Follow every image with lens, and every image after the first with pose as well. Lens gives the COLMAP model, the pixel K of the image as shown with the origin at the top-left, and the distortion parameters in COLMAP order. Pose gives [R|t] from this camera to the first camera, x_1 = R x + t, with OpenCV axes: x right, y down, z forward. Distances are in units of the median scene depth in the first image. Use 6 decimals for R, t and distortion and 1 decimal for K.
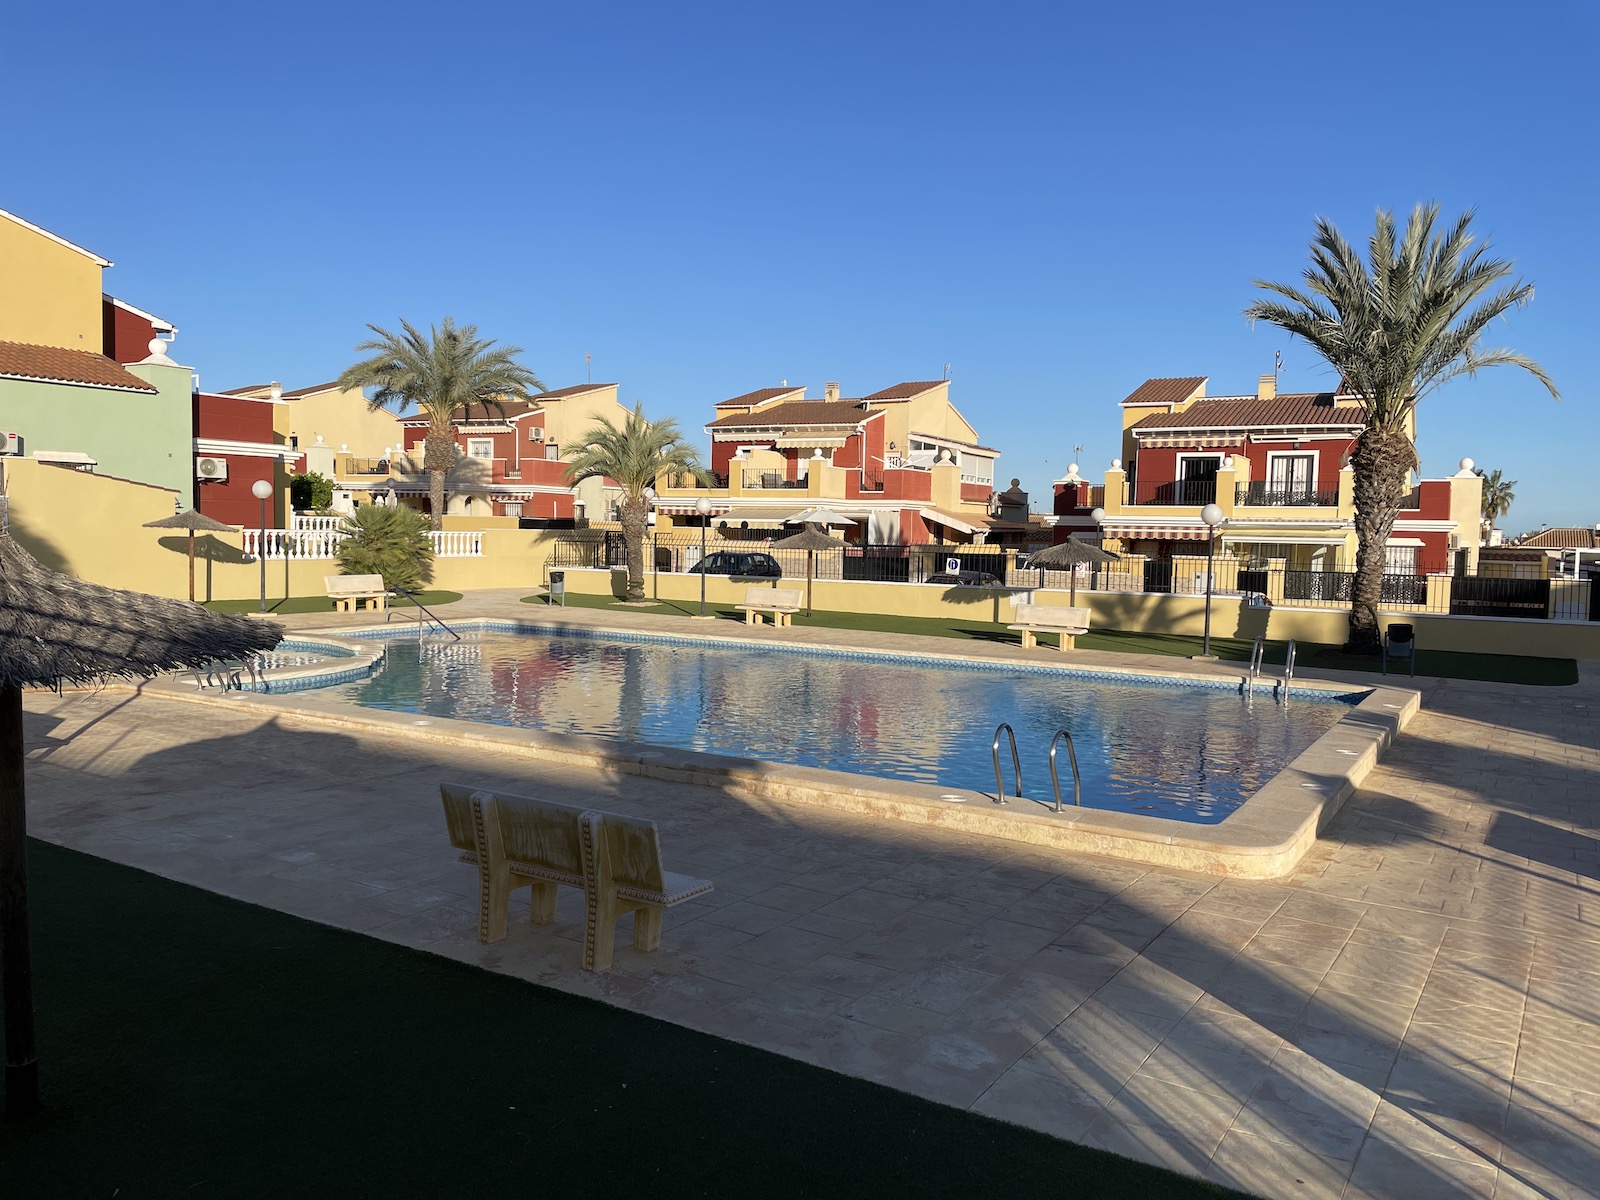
lens RADIAL K [[1210.3, 0, 804.5], [0, 1210.3, 596.8], [0, 0, 1]] dist [0.097750, -0.127980]
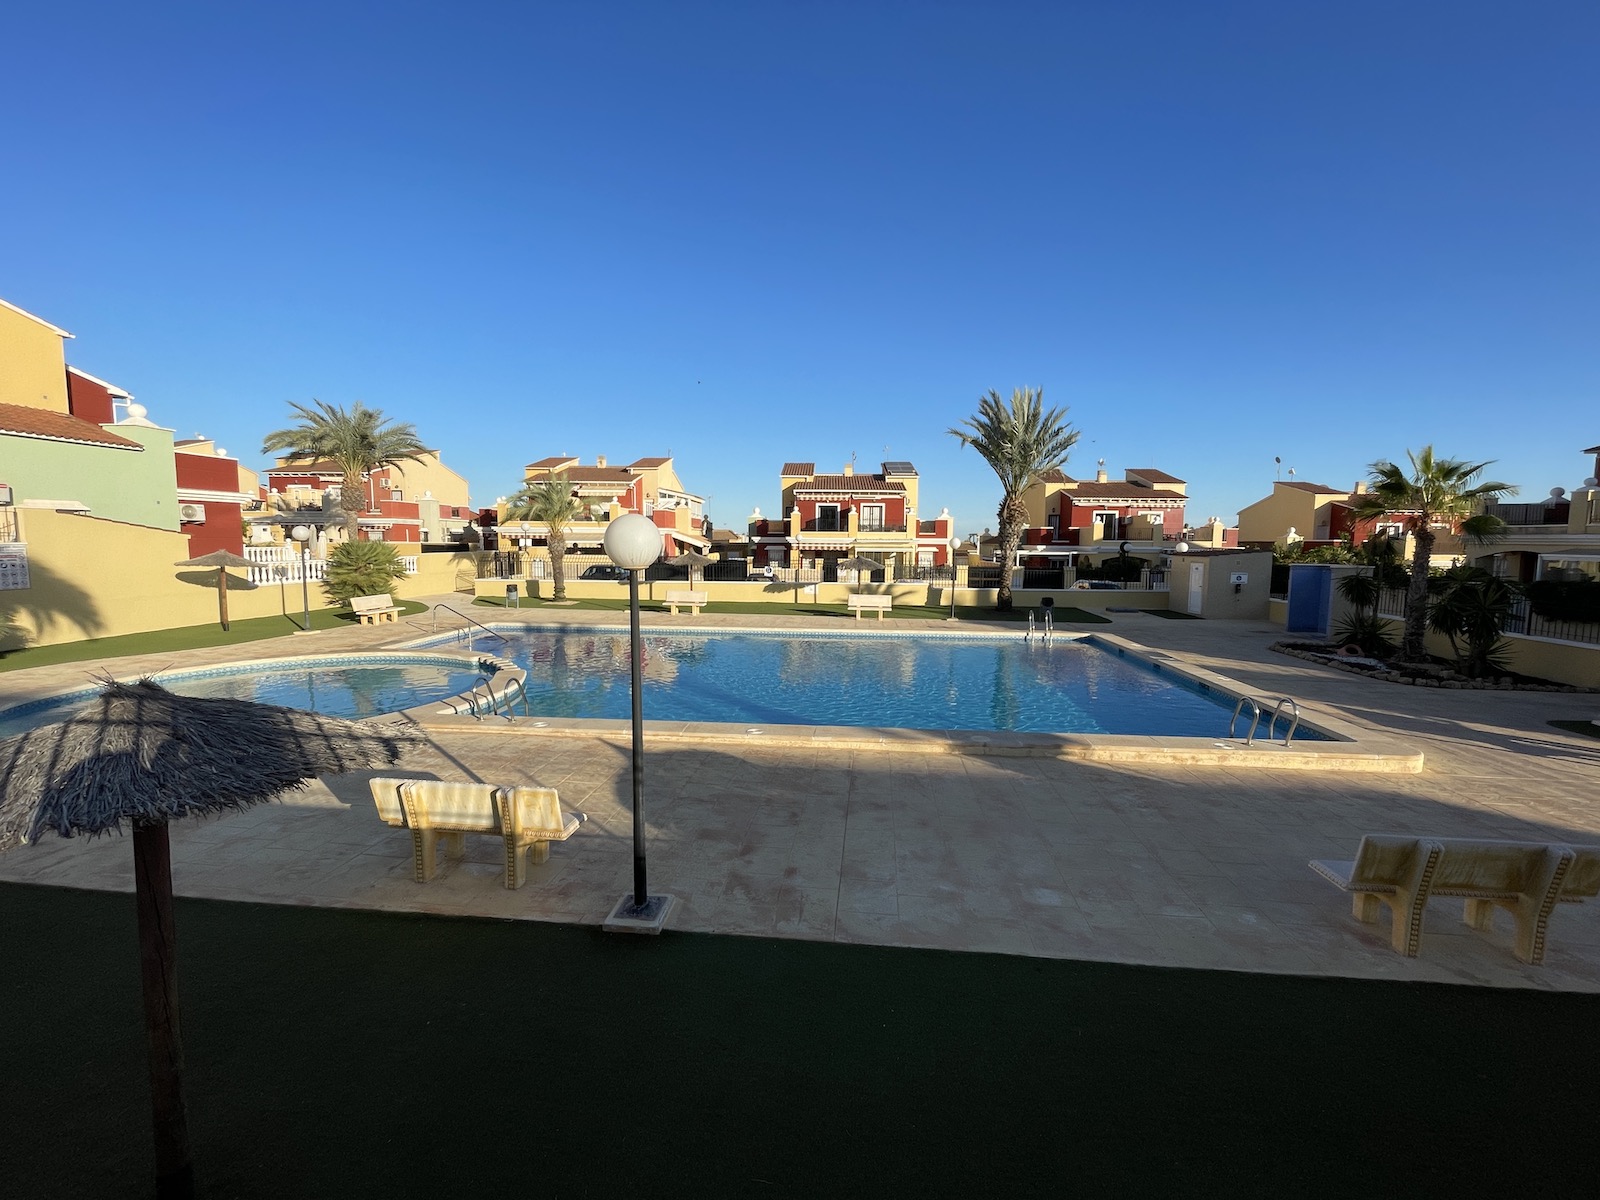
lens RADIAL K [[650.0, 0, 800.0], [0, 650.0, 600.0], [0, 0, 1]] dist [-0.001860, -0.000223]
pose [[0.897438, -0.054693, 0.437737, -0.172803], [0.036251, 0.998072, 0.050382, -0.021146], [-0.439648, -0.029346, 0.897690, 0.110703]]
